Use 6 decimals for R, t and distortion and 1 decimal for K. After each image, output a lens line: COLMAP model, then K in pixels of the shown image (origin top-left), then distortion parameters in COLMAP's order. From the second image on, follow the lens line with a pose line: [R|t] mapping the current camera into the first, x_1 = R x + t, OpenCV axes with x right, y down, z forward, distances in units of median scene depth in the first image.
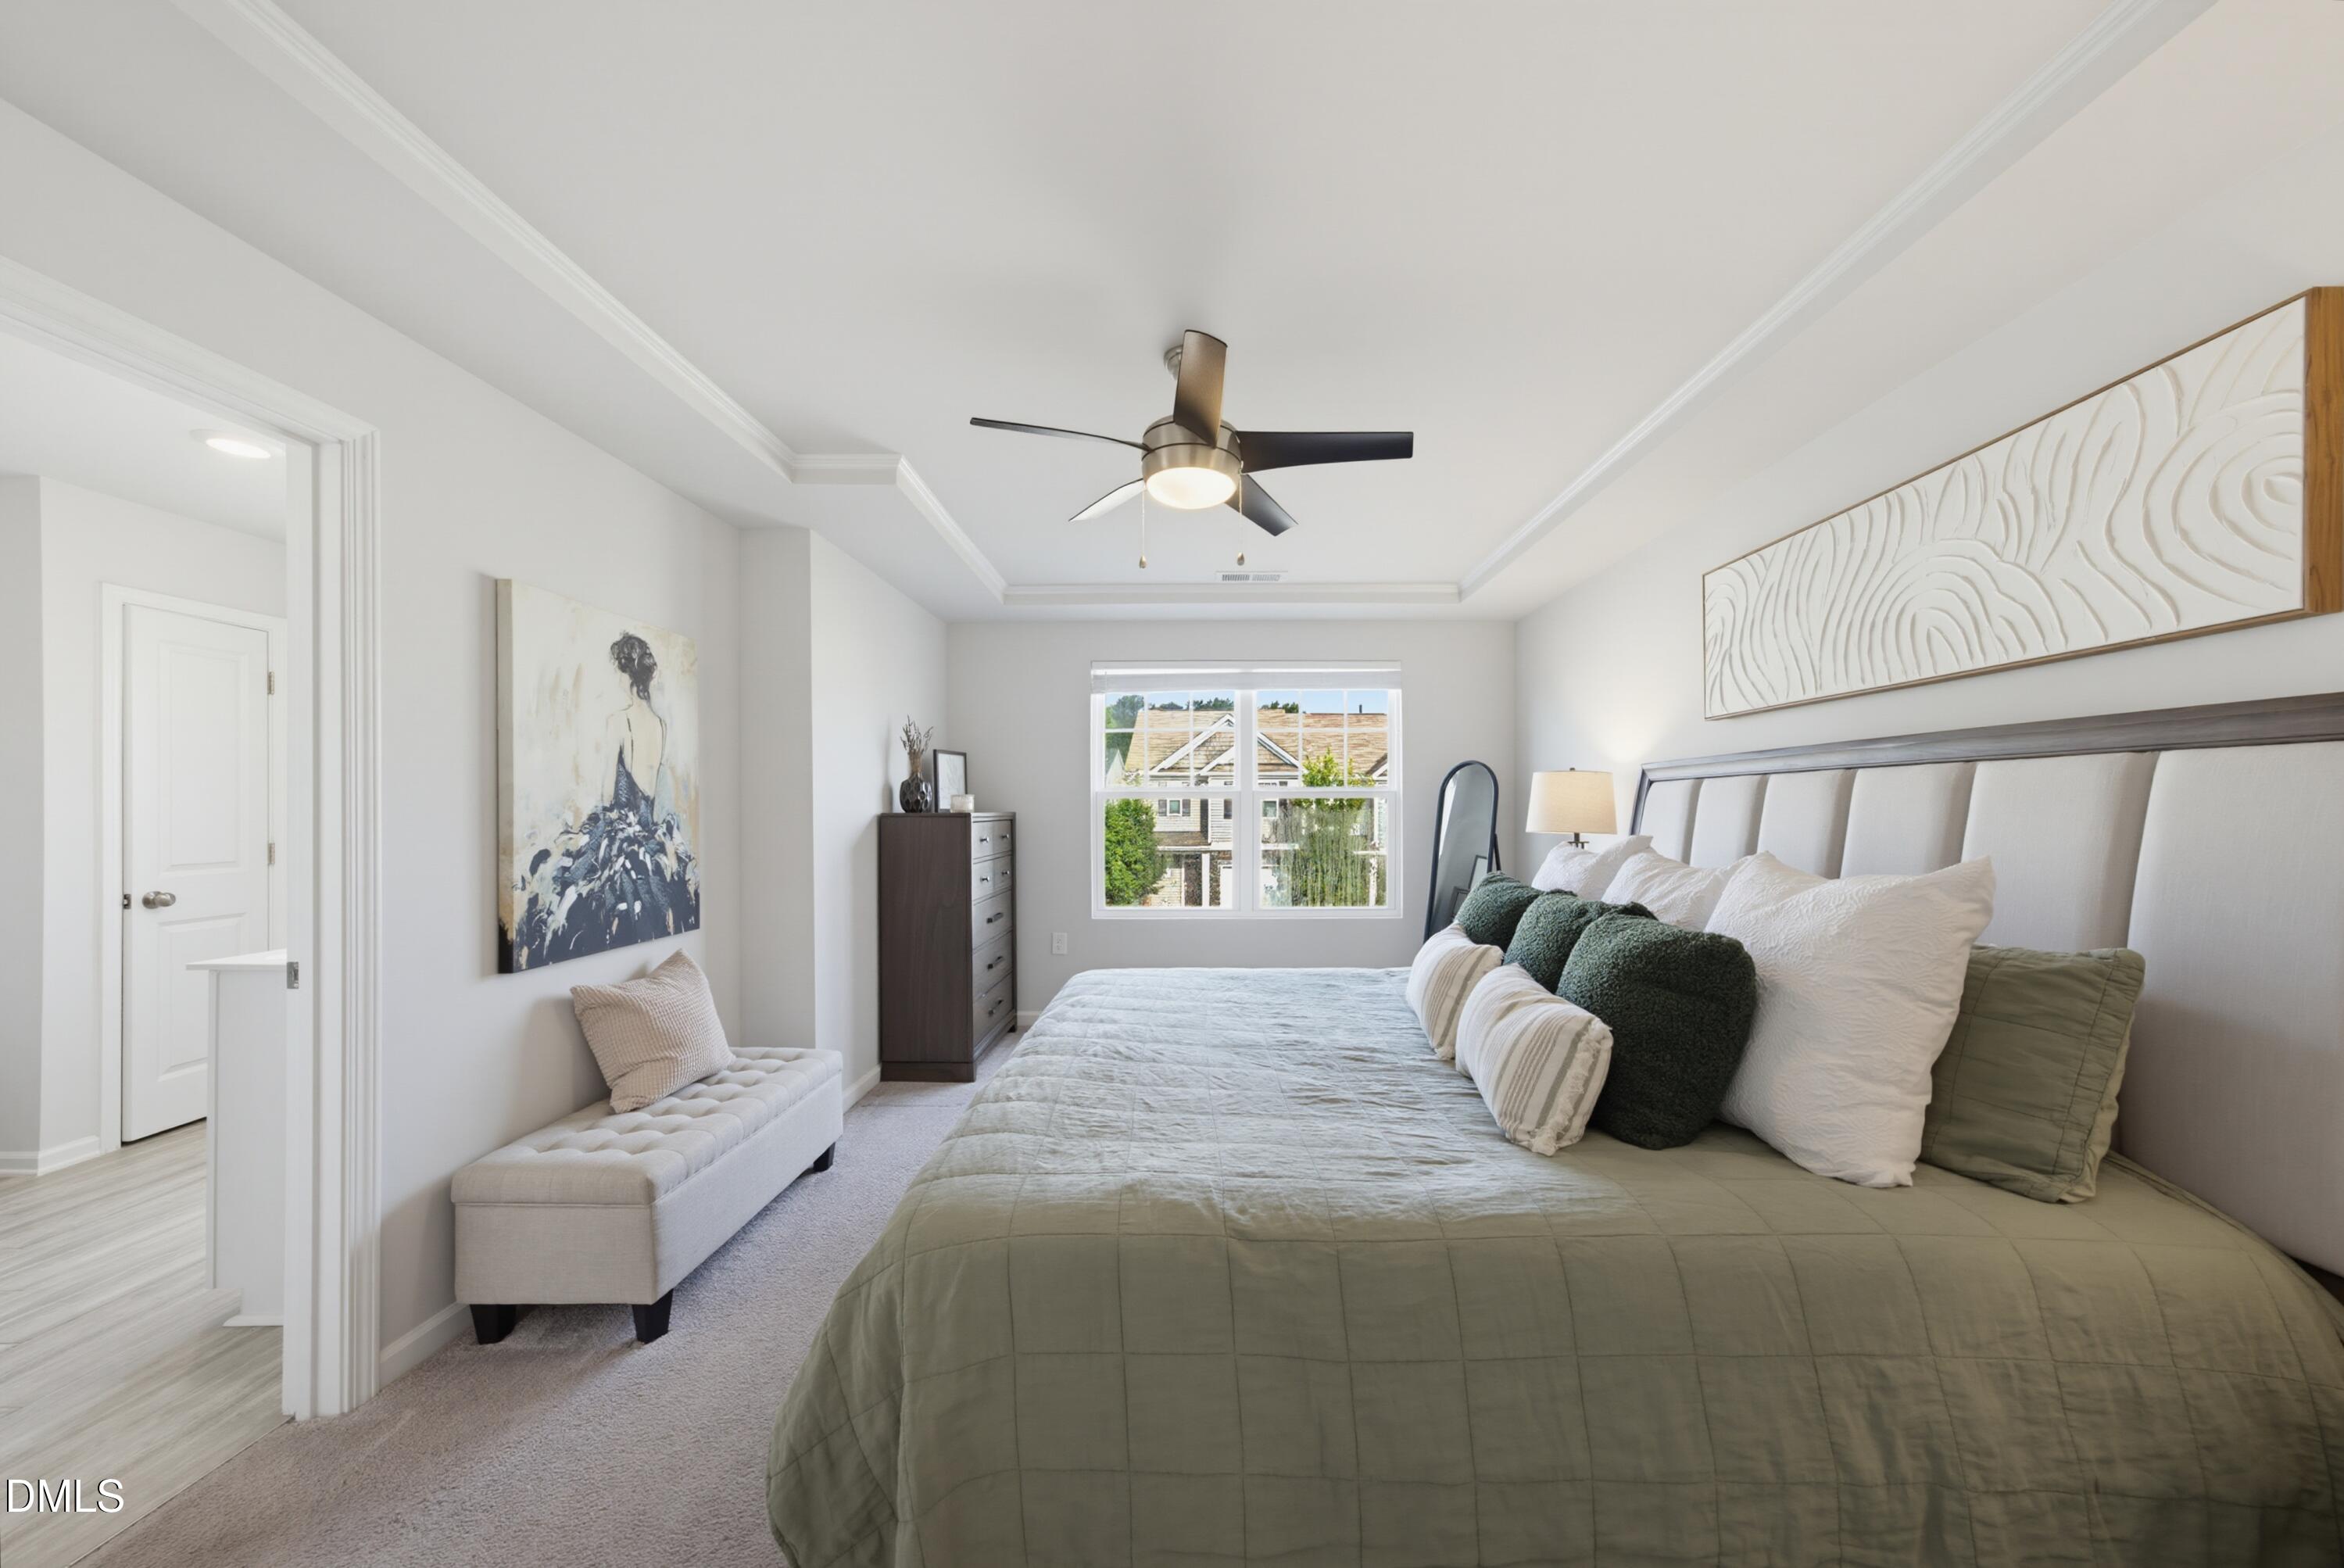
lens RADIAL K [[806.2, 0, 1169.7], [0, 806.2, 804.6], [0, 0, 1]] dist [-0.005252, 0.004792]
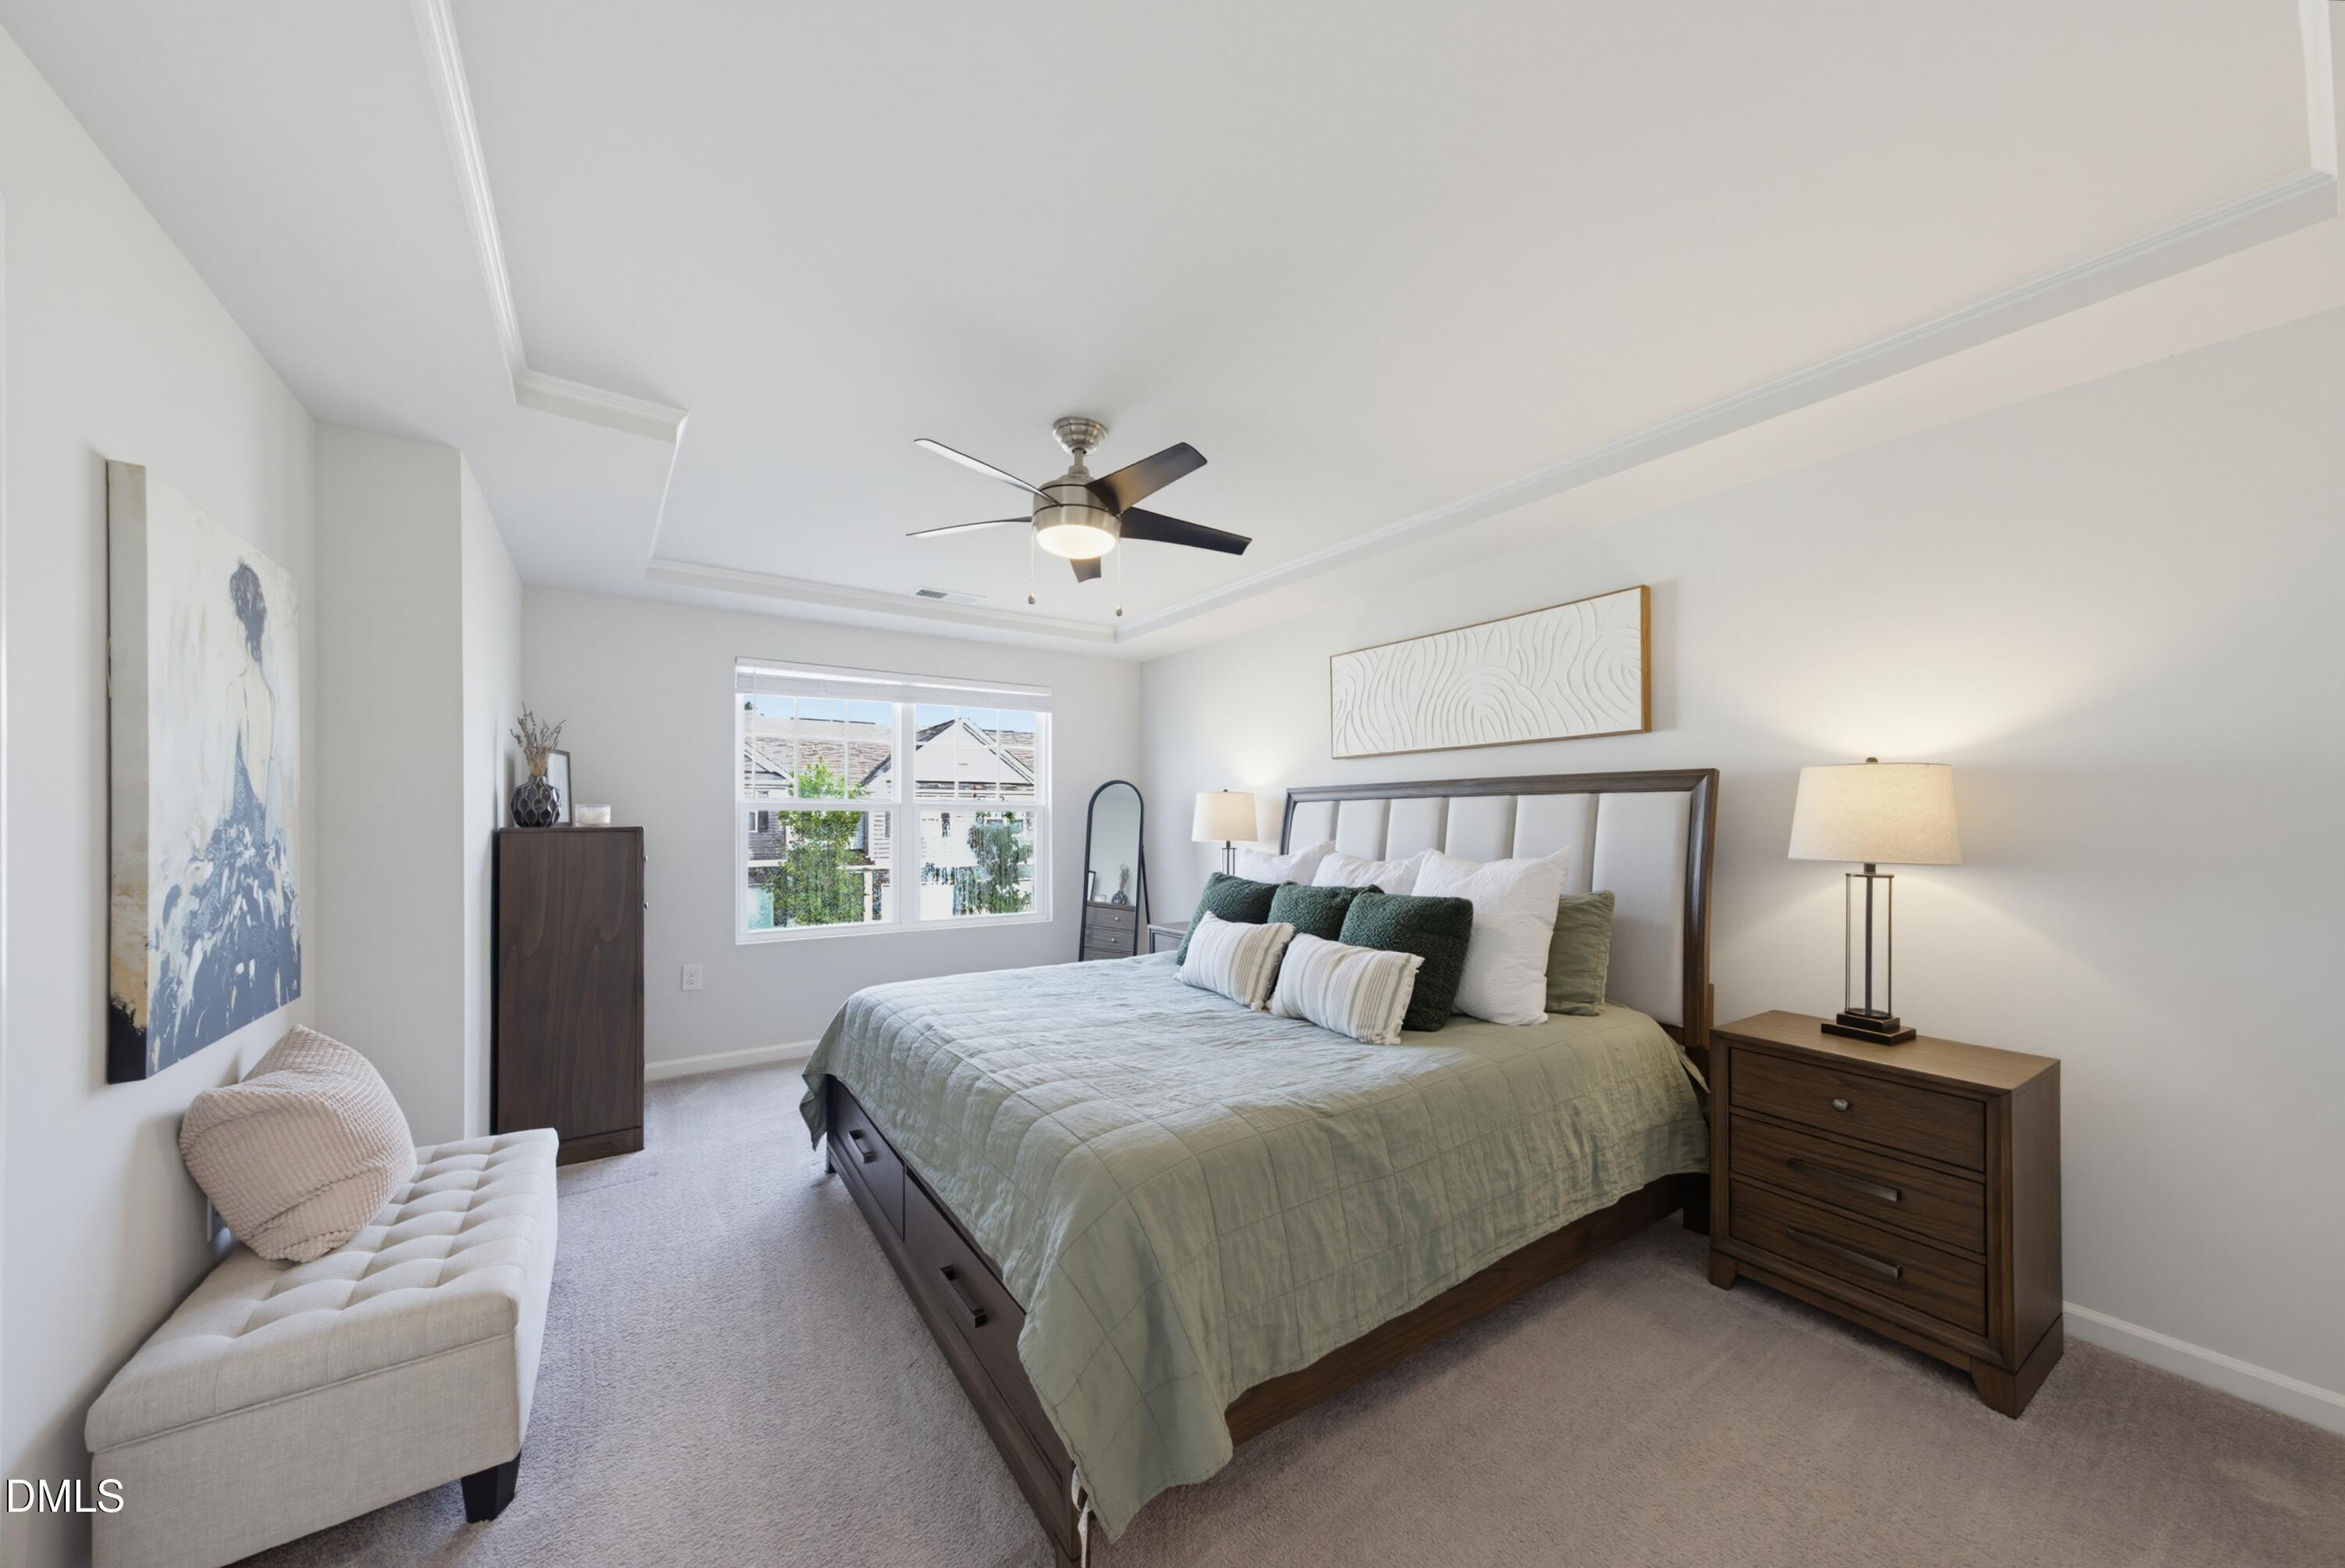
lens RADIAL K [[806.5, 0, 1212.4], [0, 806.5, 811.6], [0, 0, 1]] dist [-0.005252, 0.004792]
pose [[0.802810, 0.006451, 0.596200, -0.516335], [-0.002254, 0.999967, -0.007785, -0.001137], [-0.596230, 0.004906, 0.802798, -0.029606]]
